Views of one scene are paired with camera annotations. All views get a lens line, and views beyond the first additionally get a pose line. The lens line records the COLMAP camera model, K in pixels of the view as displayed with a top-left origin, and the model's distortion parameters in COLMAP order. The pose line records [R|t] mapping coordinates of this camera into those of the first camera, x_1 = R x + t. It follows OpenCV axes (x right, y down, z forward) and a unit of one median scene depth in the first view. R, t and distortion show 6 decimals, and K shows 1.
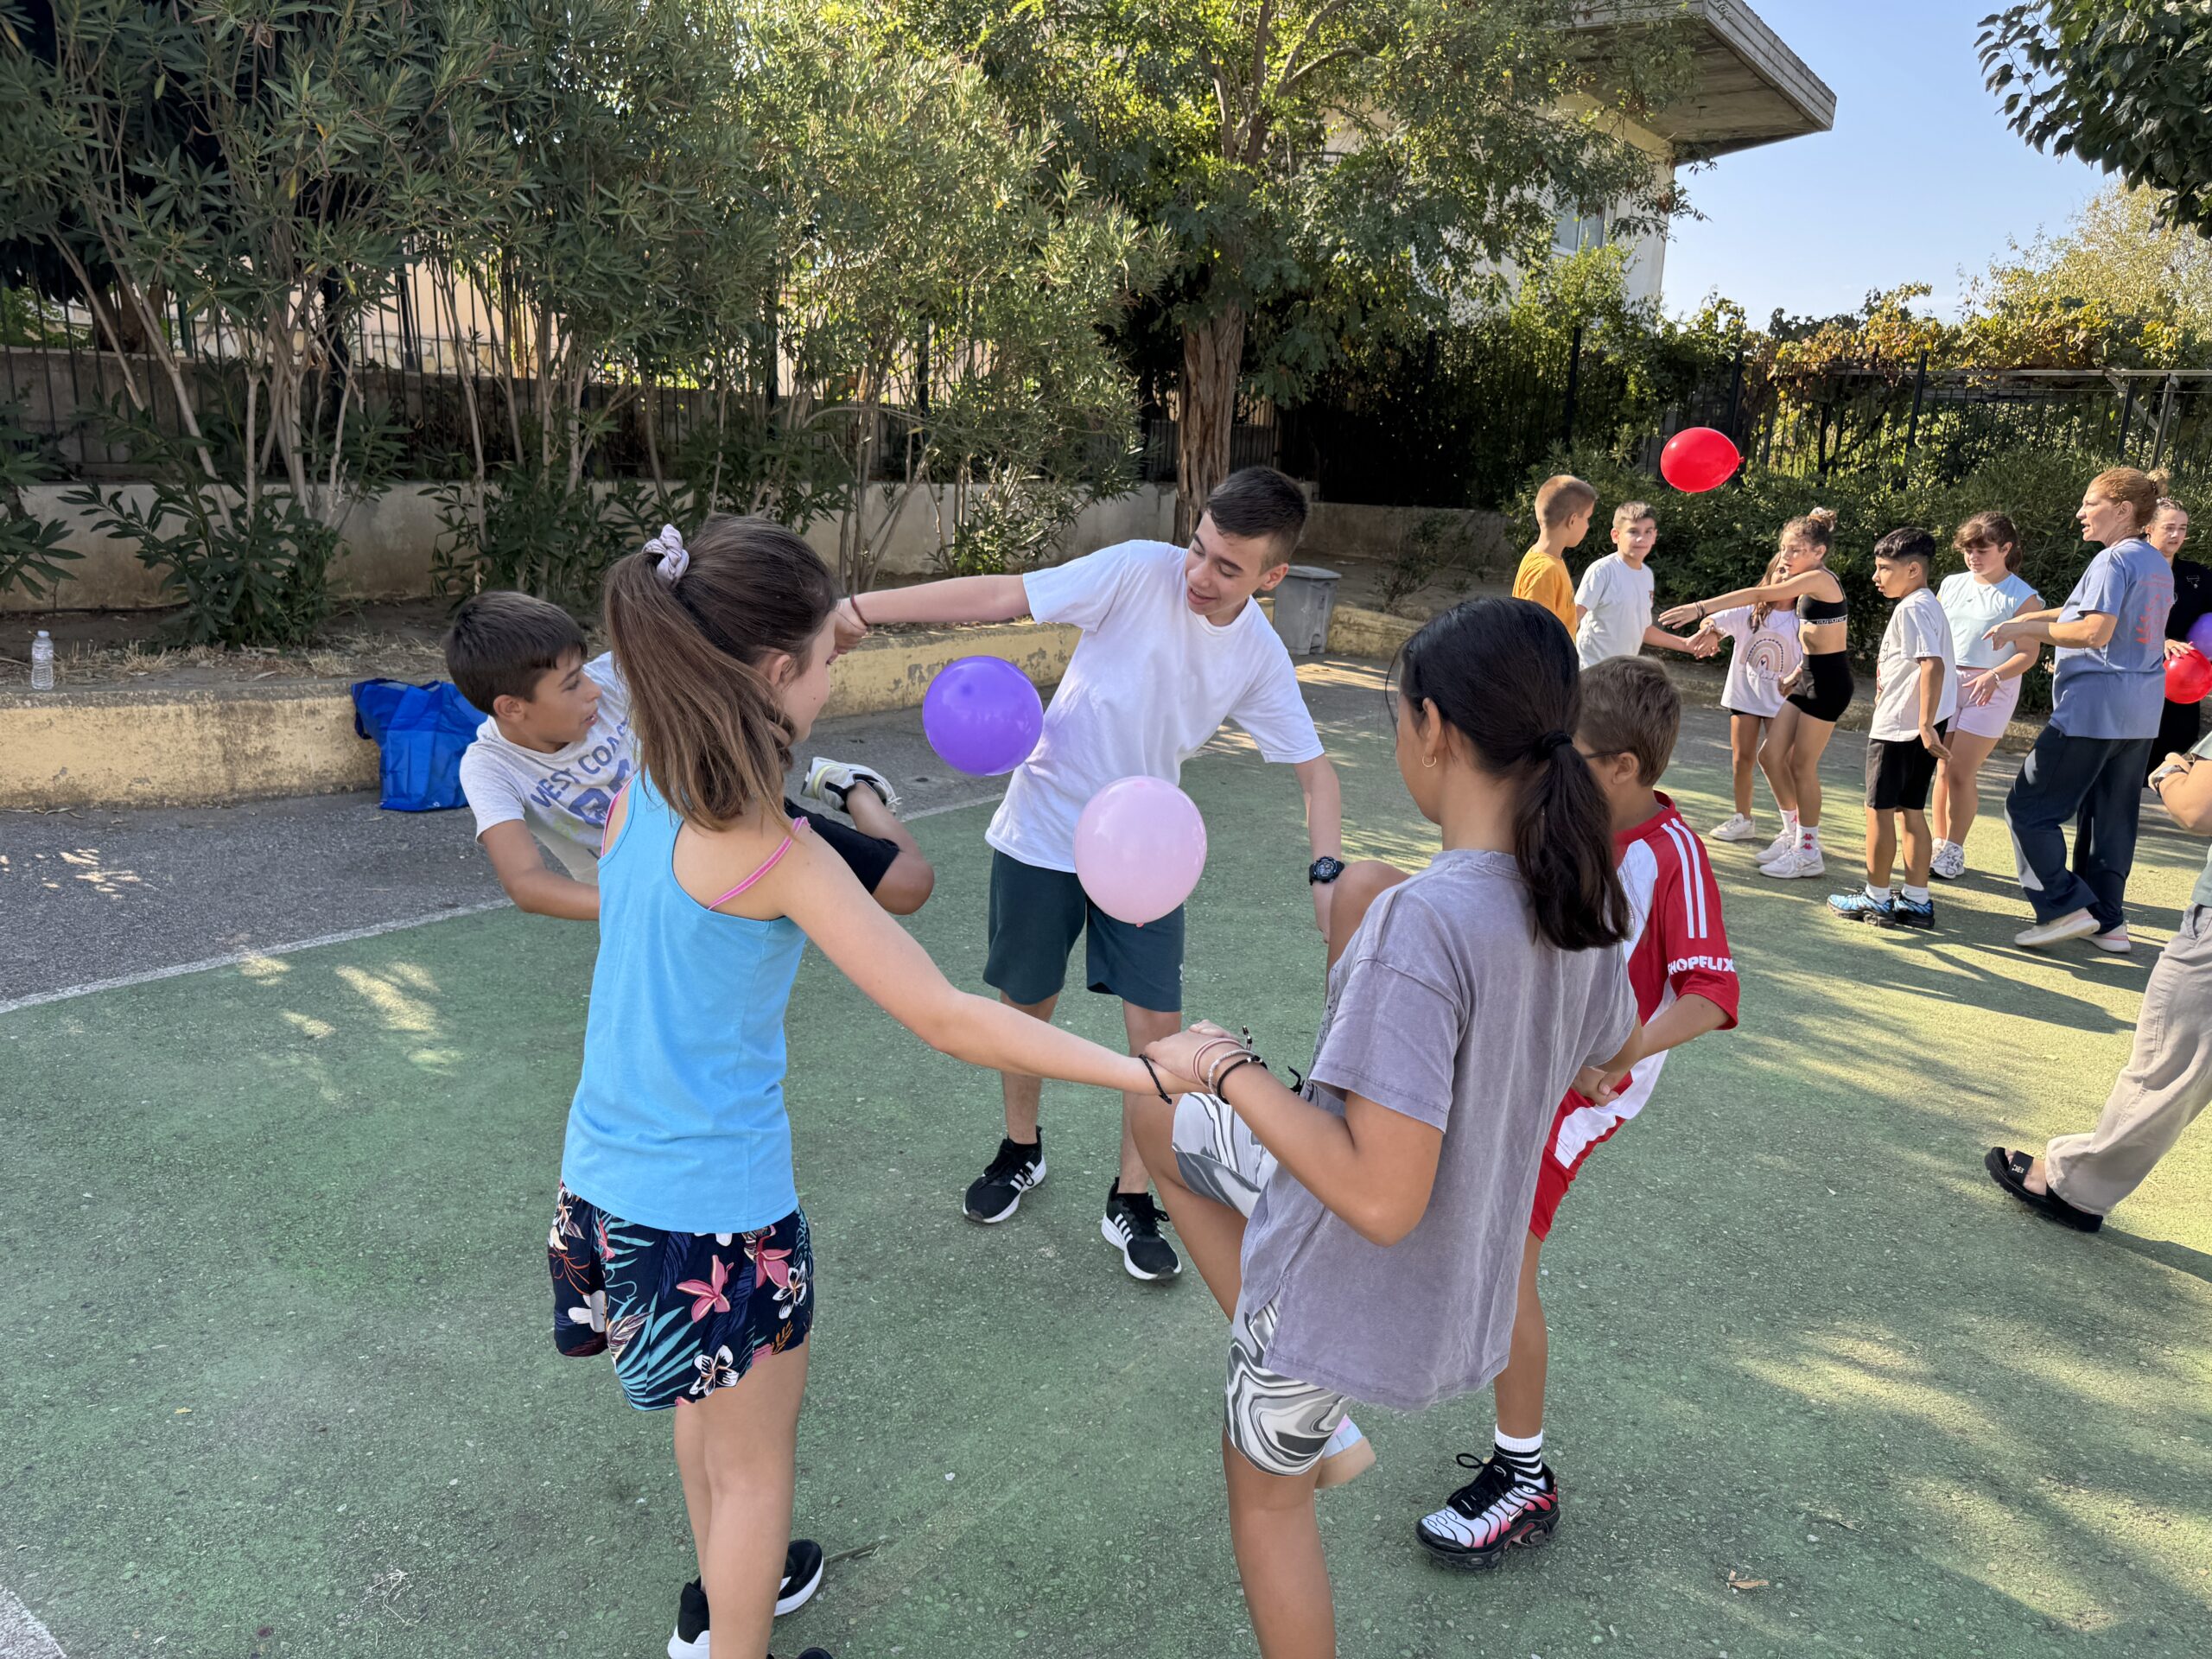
lens RADIAL K [[1590.0, 0, 1132.8], [0, 1590.0, 855.8], [0, 0, 1]] dist [0.049685, -0.045570]
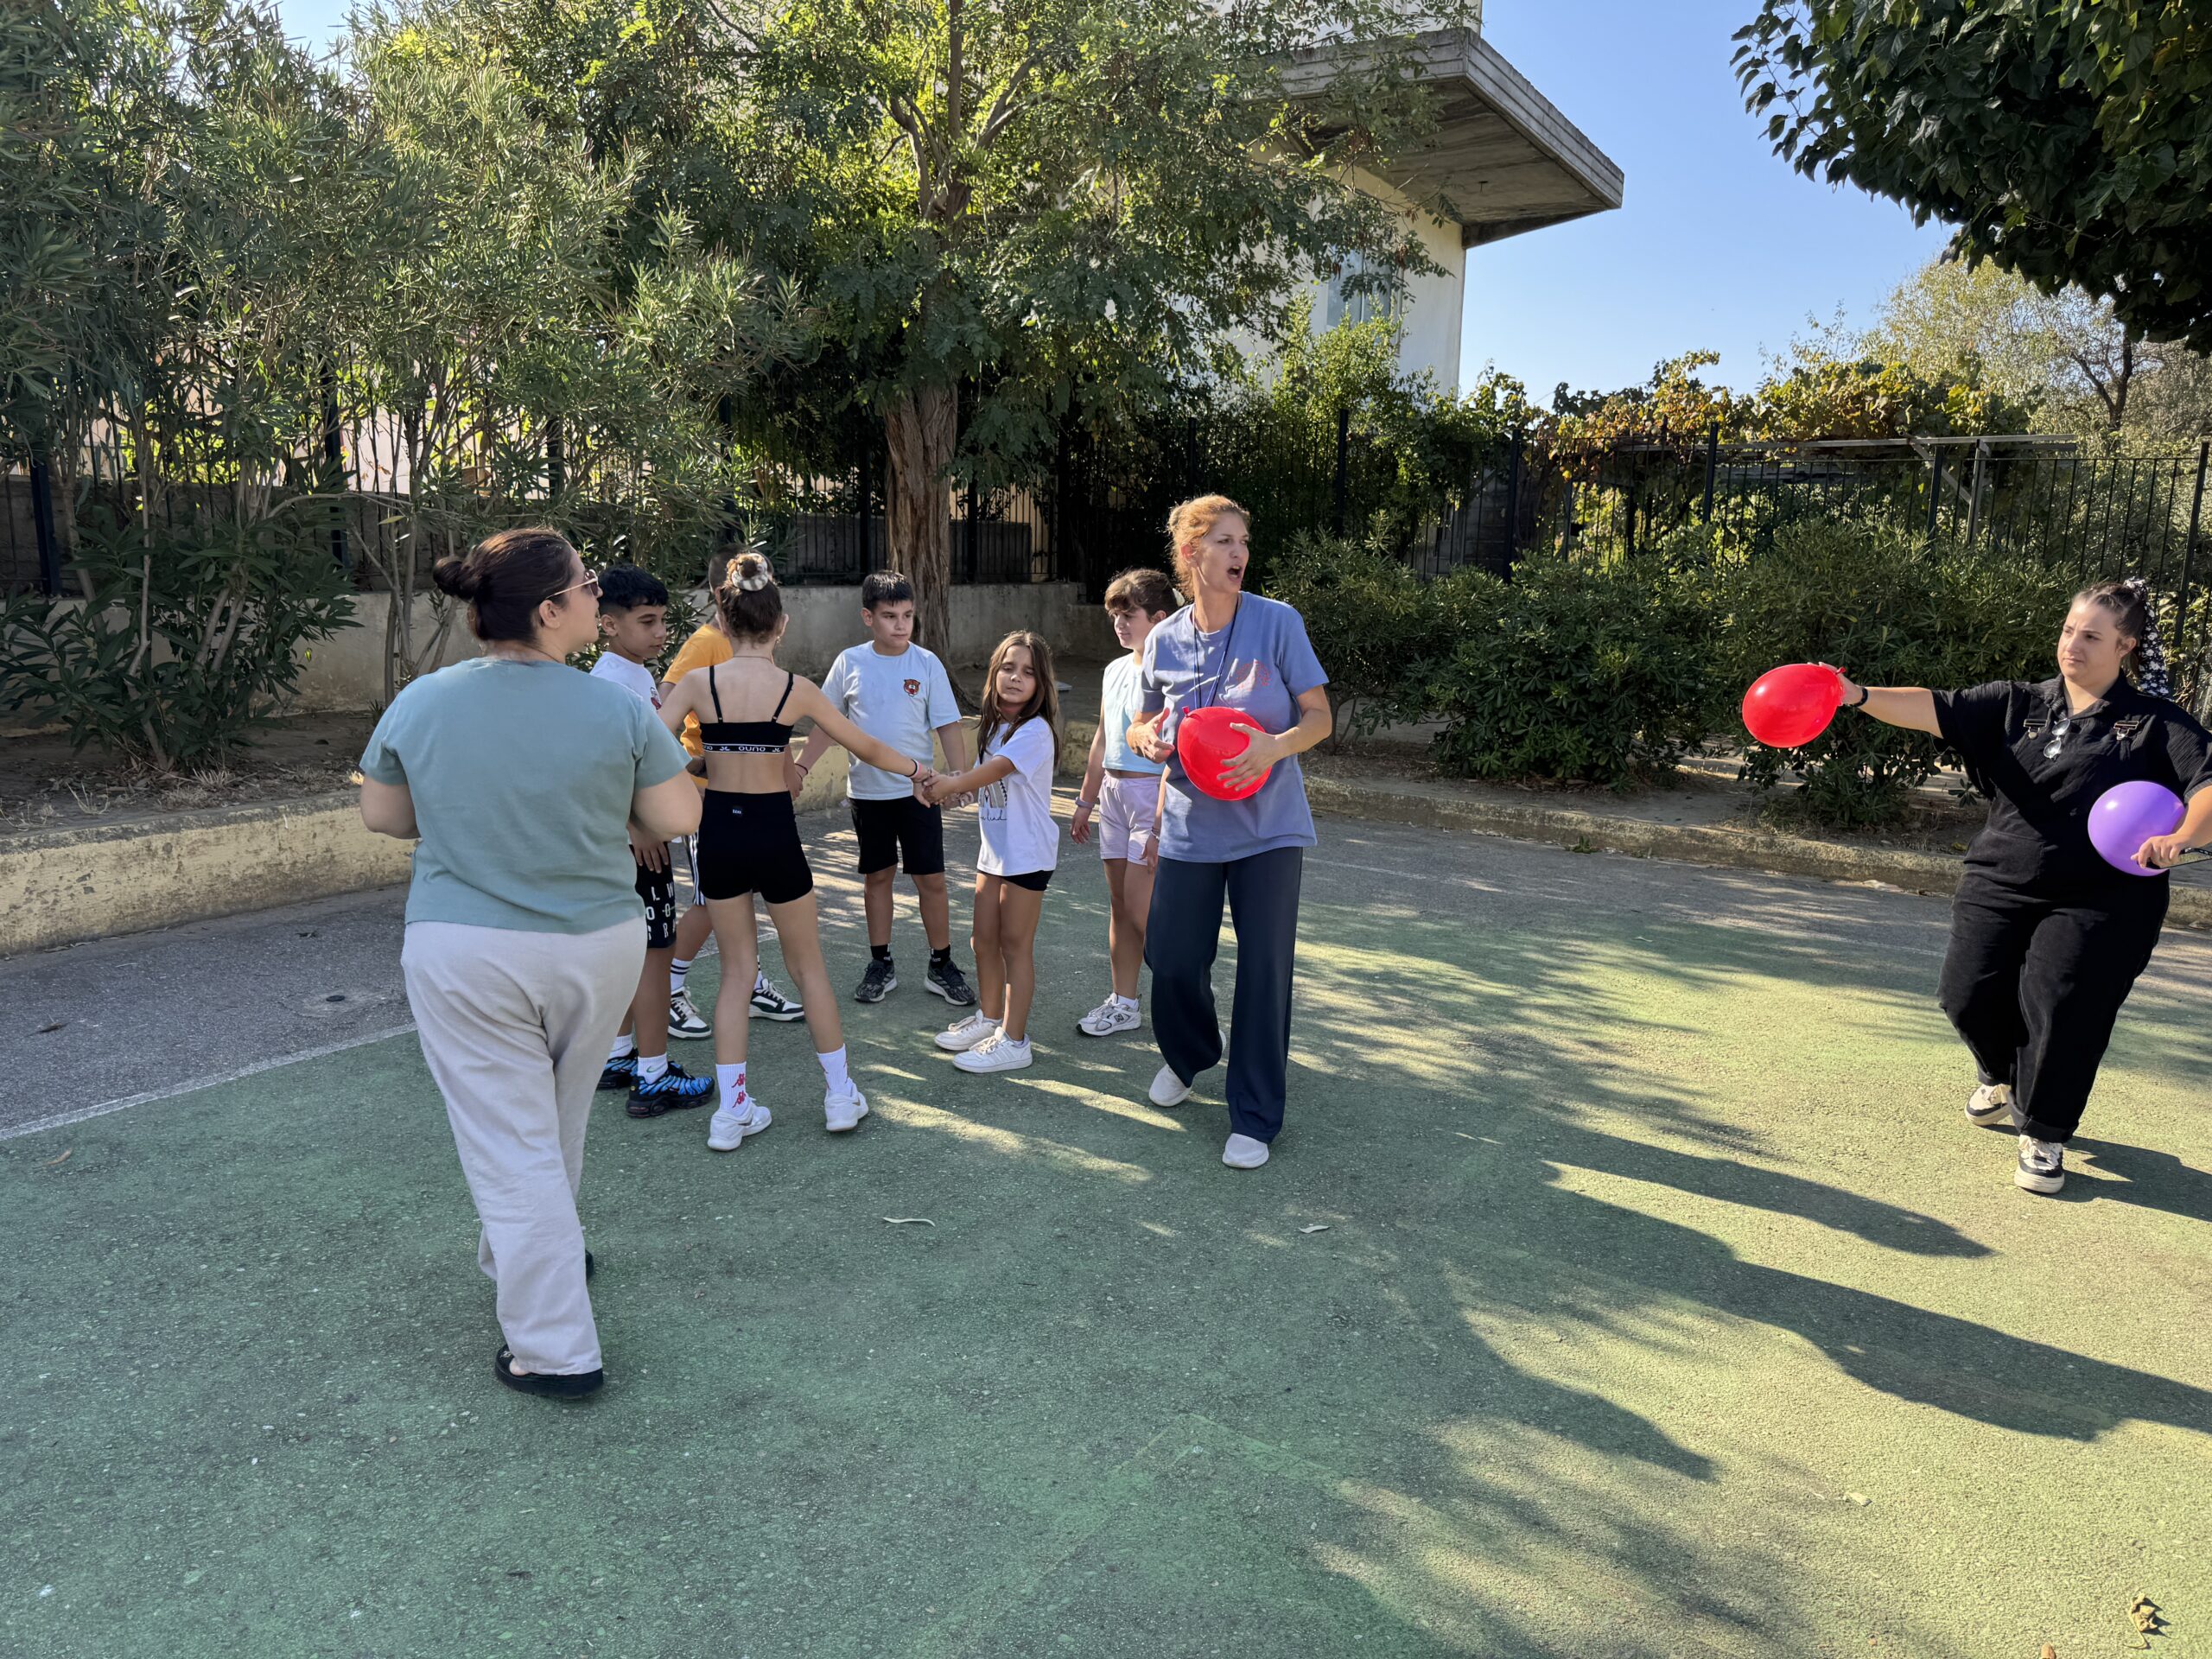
lens RADIAL K [[1591.4, 0, 1096.8], [0, 1591.4, 851.6], [0, 0, 1]] dist [0.089123, -0.114978]
pose [[0.997808, -0.033936, 0.056803, 0.087470], [0.037618, 0.997172, -0.065060, -0.027623], [-0.054435, 0.067055, 0.996263, 0.133265]]
